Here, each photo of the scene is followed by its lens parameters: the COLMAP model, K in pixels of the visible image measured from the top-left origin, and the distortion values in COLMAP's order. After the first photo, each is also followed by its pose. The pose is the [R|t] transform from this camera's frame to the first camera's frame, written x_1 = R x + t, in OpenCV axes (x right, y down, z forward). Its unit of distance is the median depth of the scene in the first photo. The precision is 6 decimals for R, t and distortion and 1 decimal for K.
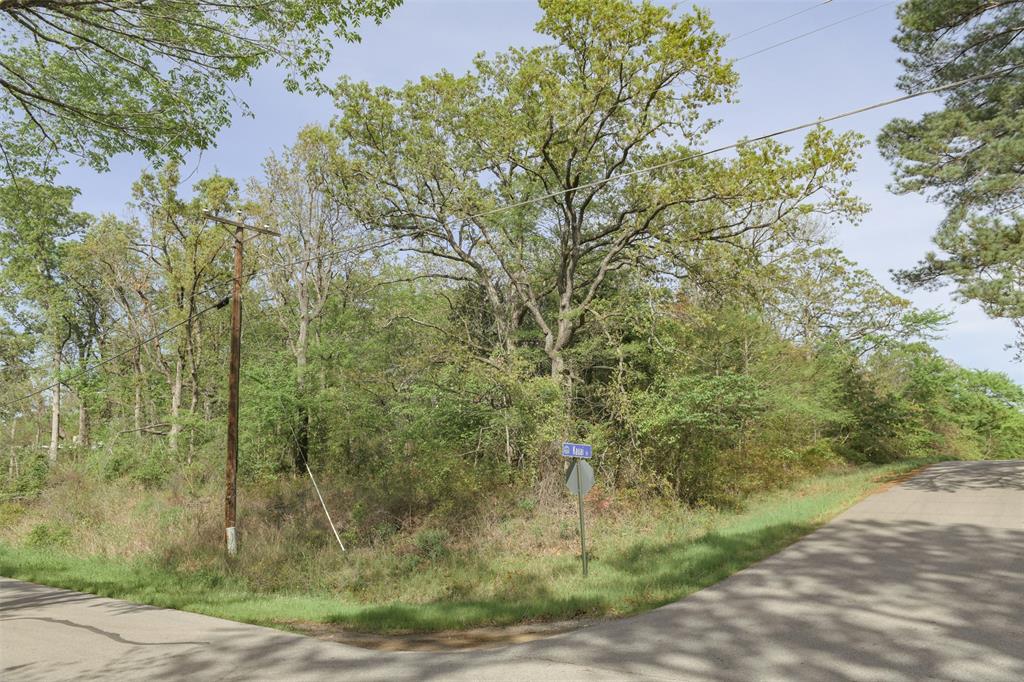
lens RADIAL K [[697.5, 0, 516.1], [0, 697.5, 338.6], [0, 0, 1]] dist [-0.007407, -0.005988]
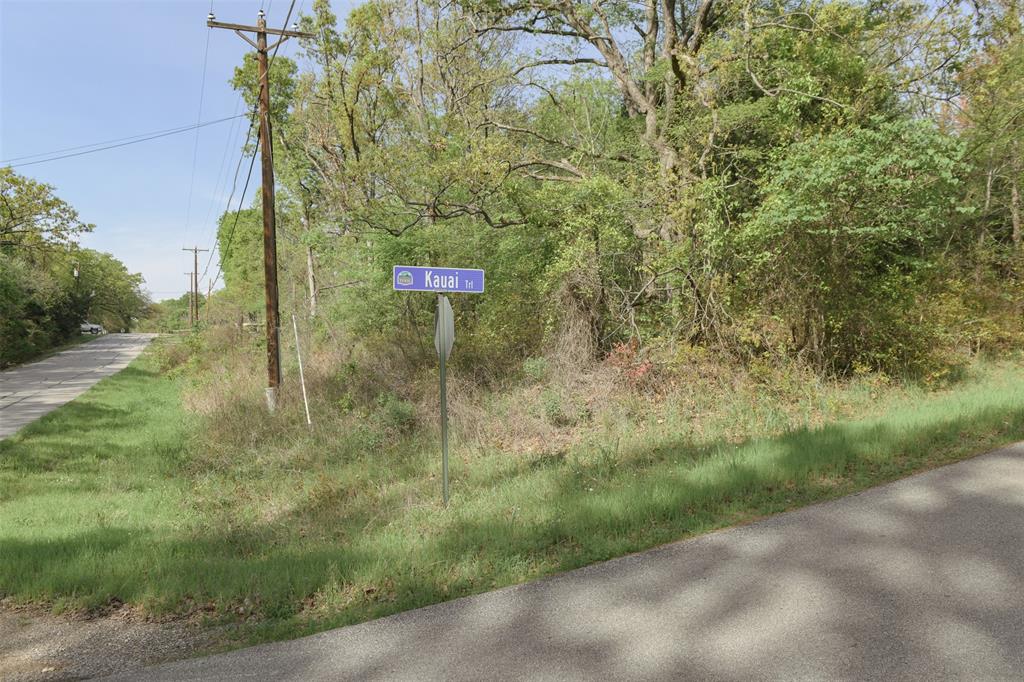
lens RADIAL K [[694.3, 0, 523.3], [0, 694.3, 341.4], [0, 0, 1]] dist [-0.027173, -0.003054]
pose [[0.897588, -0.002765, -0.440826, 0.218331], [0.096783, 0.976819, 0.190938, 0.065132], [0.430080, -0.214049, 0.877049, 0.320972]]
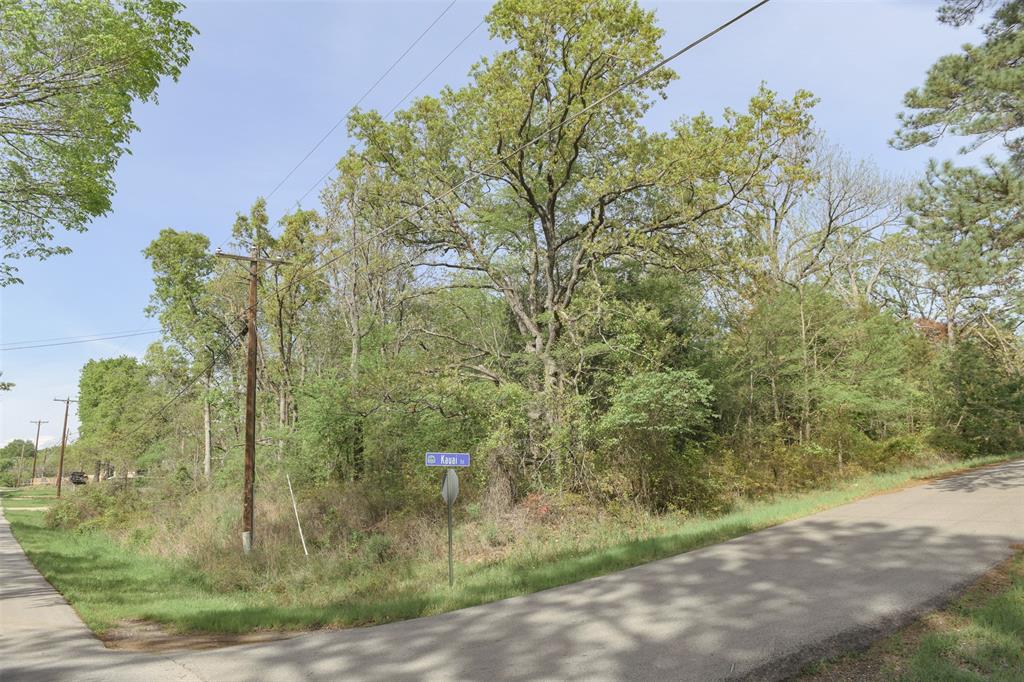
lens RADIAL K [[697.5, 0, 516.1], [0, 697.5, 338.6], [0, 0, 1]] dist [-0.007407, -0.005988]
pose [[0.964296, -0.069360, -0.255581, 0.261116], [0.069922, 0.997529, -0.006898, 0.000083], [0.255428, -0.011219, 0.966763, 0.030372]]
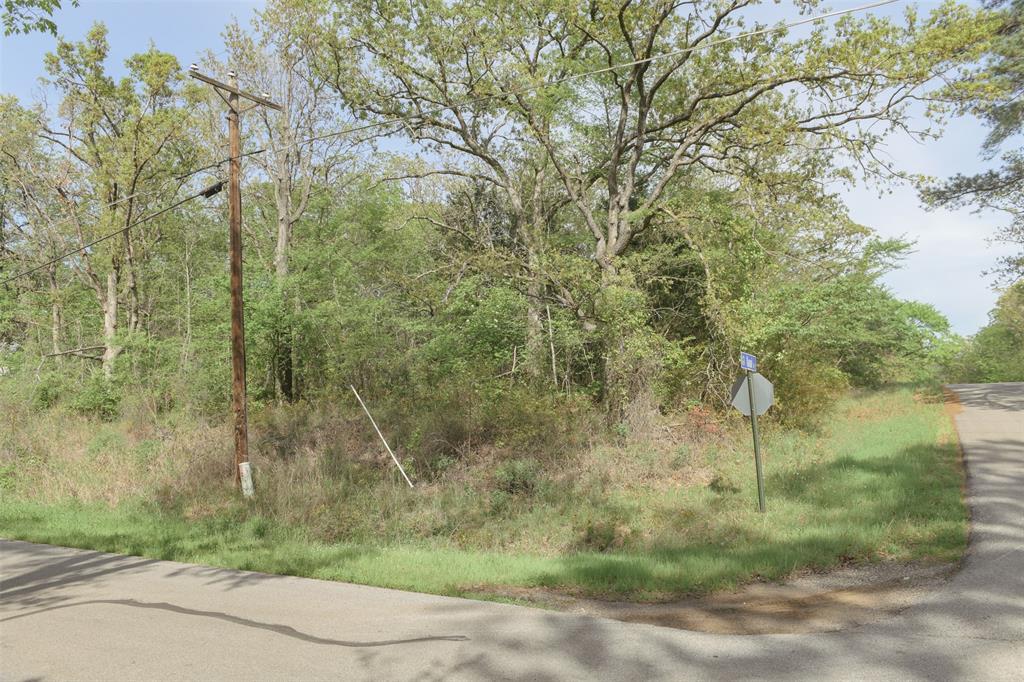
lens RADIAL K [[697.5, 0, 516.1], [0, 697.5, 338.6], [0, 0, 1]] dist [-0.007407, -0.005988]
pose [[0.990736, 0.004426, 0.135730, -0.170786], [-0.017499, 0.995297, 0.095275, 0.034935], [-0.134670, -0.096768, 0.986154, 0.134312]]
